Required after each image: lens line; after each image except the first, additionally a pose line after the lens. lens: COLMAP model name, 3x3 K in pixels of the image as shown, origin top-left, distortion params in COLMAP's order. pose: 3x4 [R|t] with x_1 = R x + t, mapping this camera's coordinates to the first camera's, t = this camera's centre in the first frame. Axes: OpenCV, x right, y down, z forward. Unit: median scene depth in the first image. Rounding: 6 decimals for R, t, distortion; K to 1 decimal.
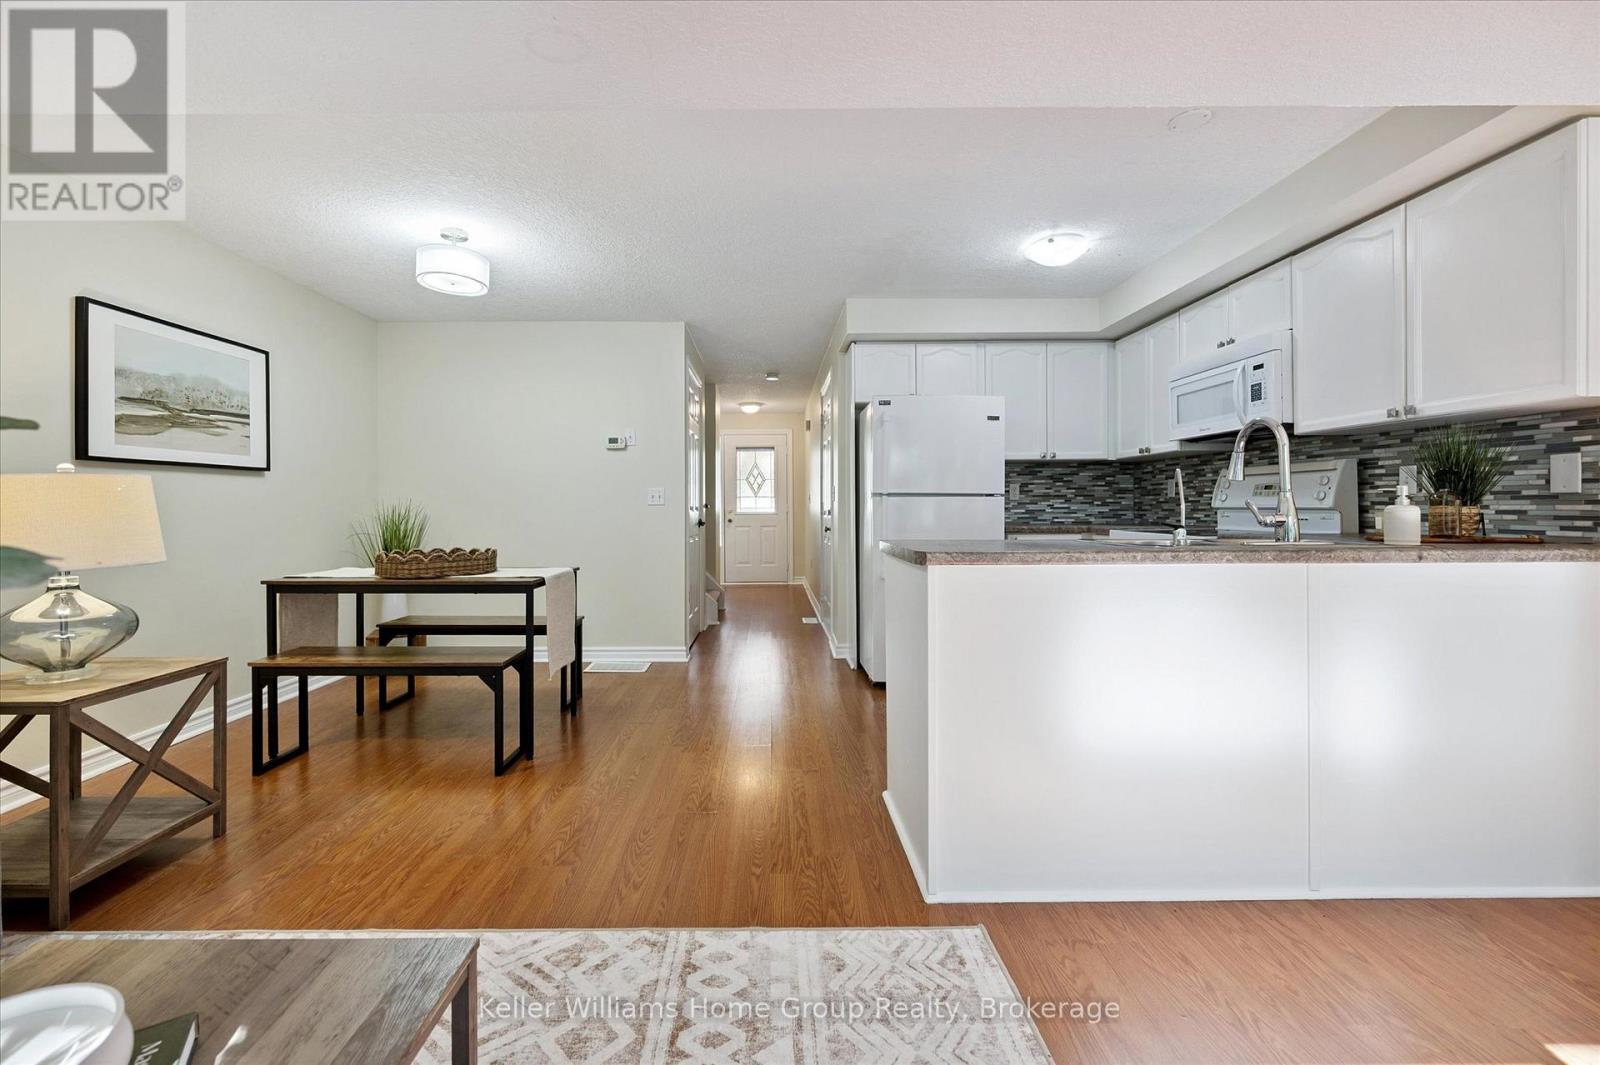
lens RADIAL K [[657.6, 0, 769.4], [0, 657.6, 506.5], [0, 0, 1]] dist [-0.001418, -0.000147]
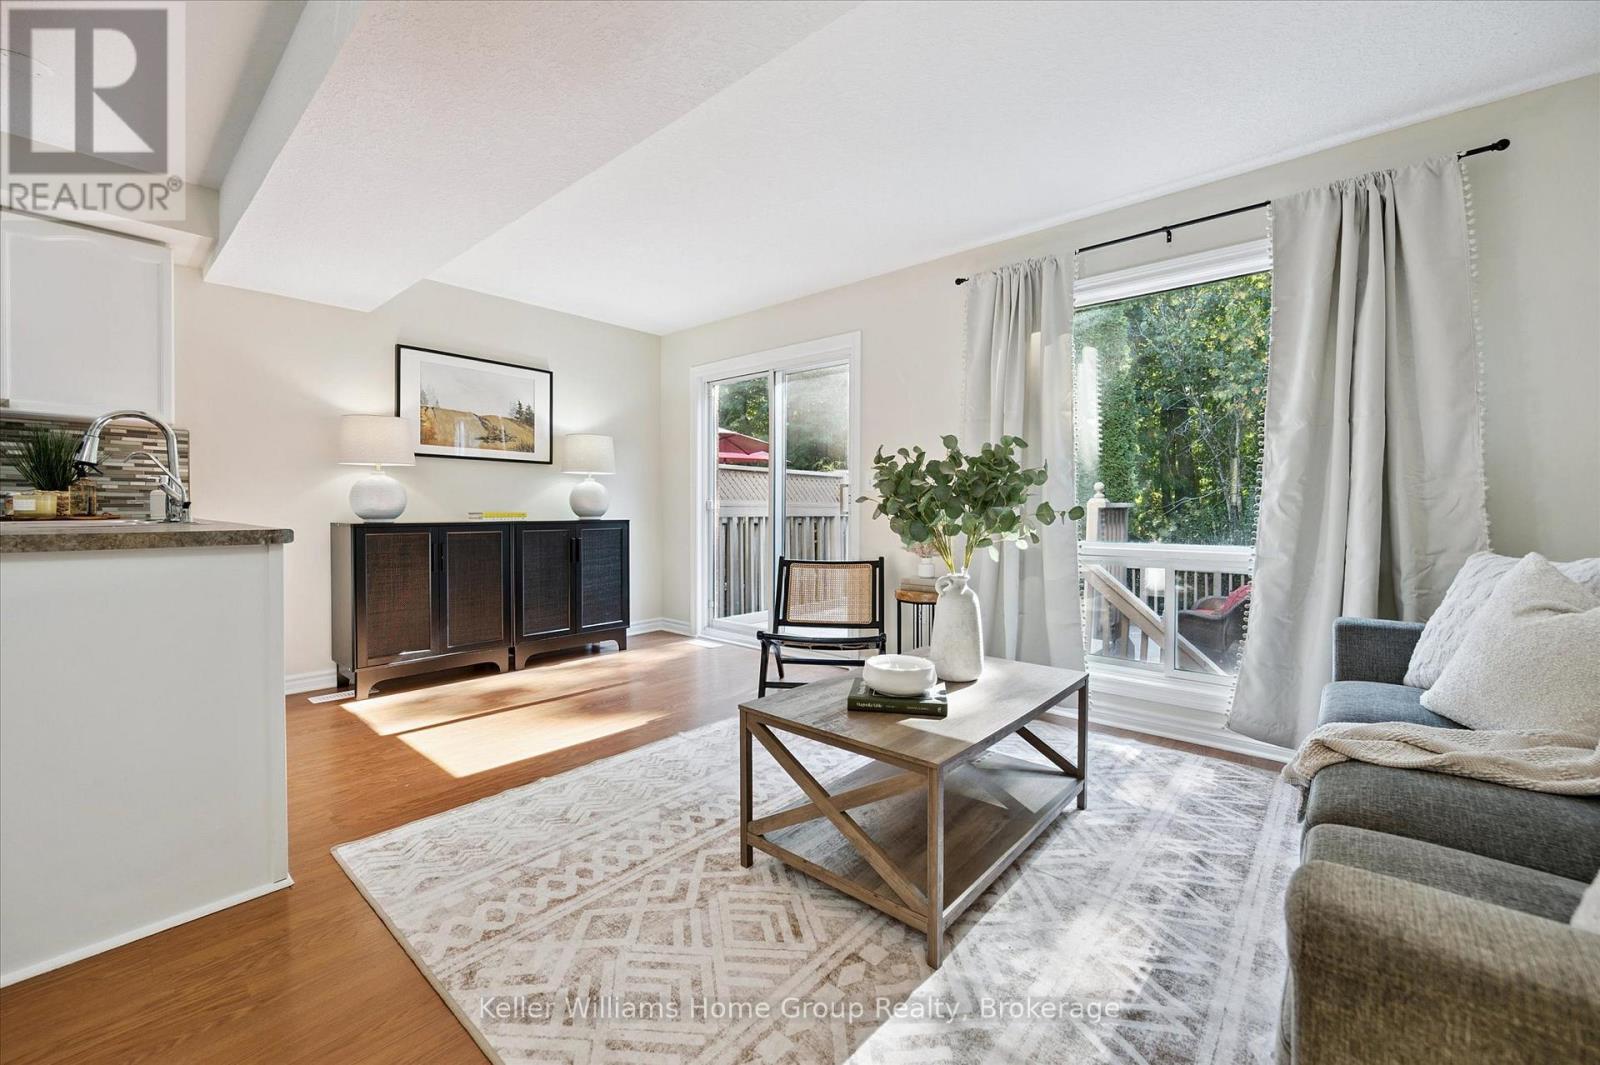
lens RADIAL K [[643.5, 0, 803.4], [0, 643.5, 514.7], [0, 0, 1]] dist [-0.002929, 0.000177]
pose [[-0.754825, -0.007213, 0.655887, -0.614817], [-0.001728, 0.999958, 0.009008, 0.023716], [-0.655924, 0.005666, -0.754806, 0.774606]]
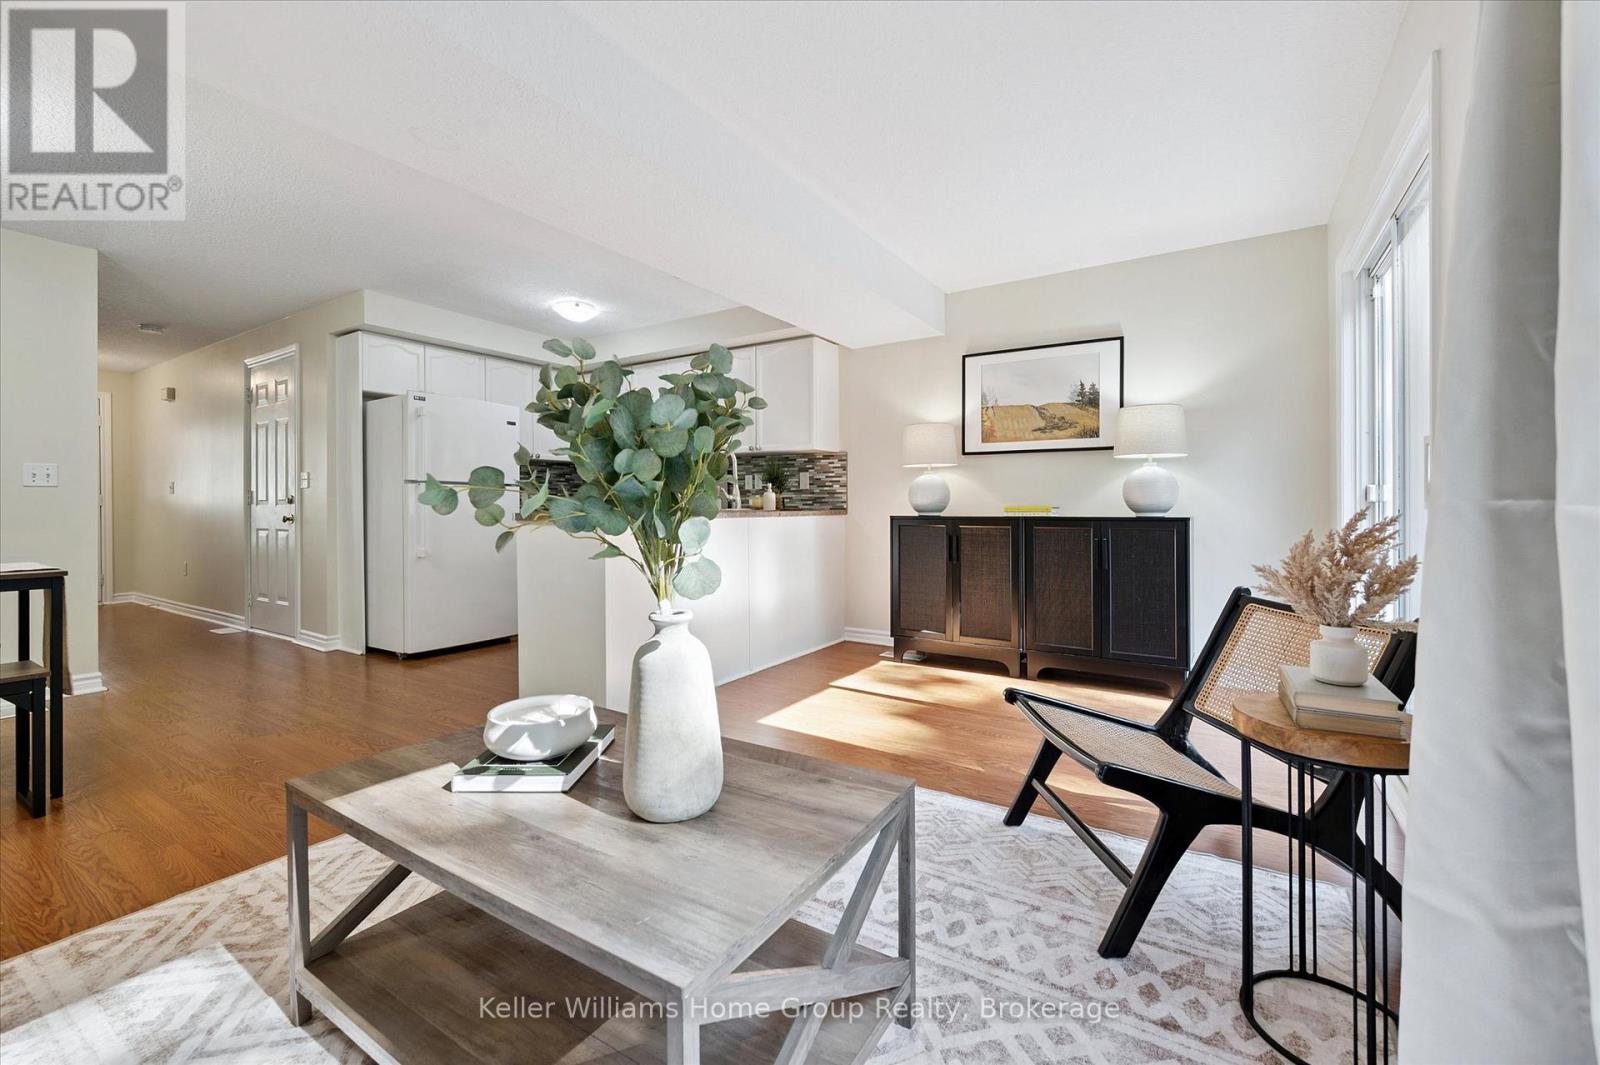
lens RADIAL K [[655.0, 0, 819.6], [0, 655.0, 510.3], [0, 0, 1]] dist [-0.000907, -0.000022]
pose [[0.527328, -0.002516, 0.849658, -0.555148], [-0.000607, 0.999994, 0.003338, 0.035248], [-0.849662, -0.002276, 0.527323, -0.204391]]
